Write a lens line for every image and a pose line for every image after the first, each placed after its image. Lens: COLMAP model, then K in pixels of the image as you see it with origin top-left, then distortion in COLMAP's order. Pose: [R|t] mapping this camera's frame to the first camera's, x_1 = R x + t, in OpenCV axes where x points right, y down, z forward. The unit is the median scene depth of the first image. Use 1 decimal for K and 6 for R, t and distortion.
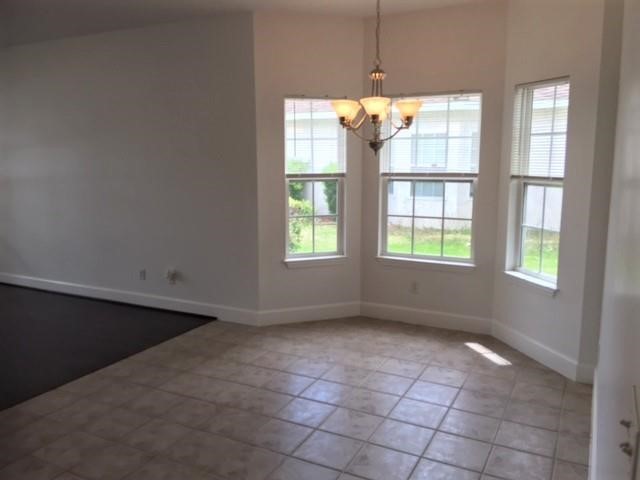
lens RADIAL K [[524.0, 0, 319.1], [0, 524.0, 240.8], [0, 0, 1]] dist [0.016629, -0.063239]
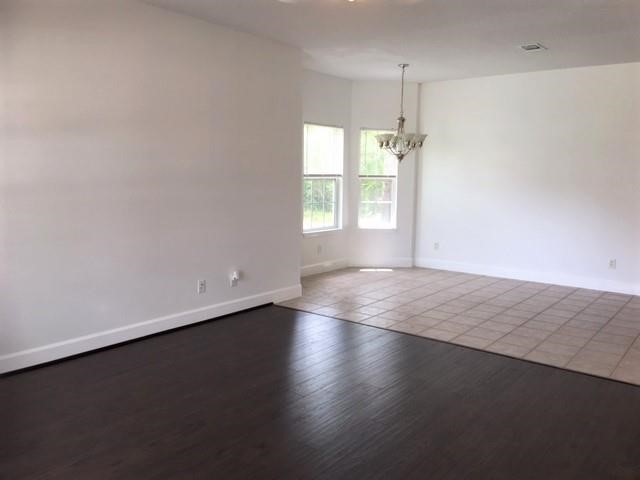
lens RADIAL K [[524.0, 0, 319.4], [0, 524.0, 244.7], [0, 0, 1]] dist [0.016629, -0.063239]
pose [[0.192544, -0.116618, 0.974334, -1.420392], [0.153949, 0.984208, 0.087377, -0.062868], [-0.969137, 0.133174, 0.207456, 0.742966]]
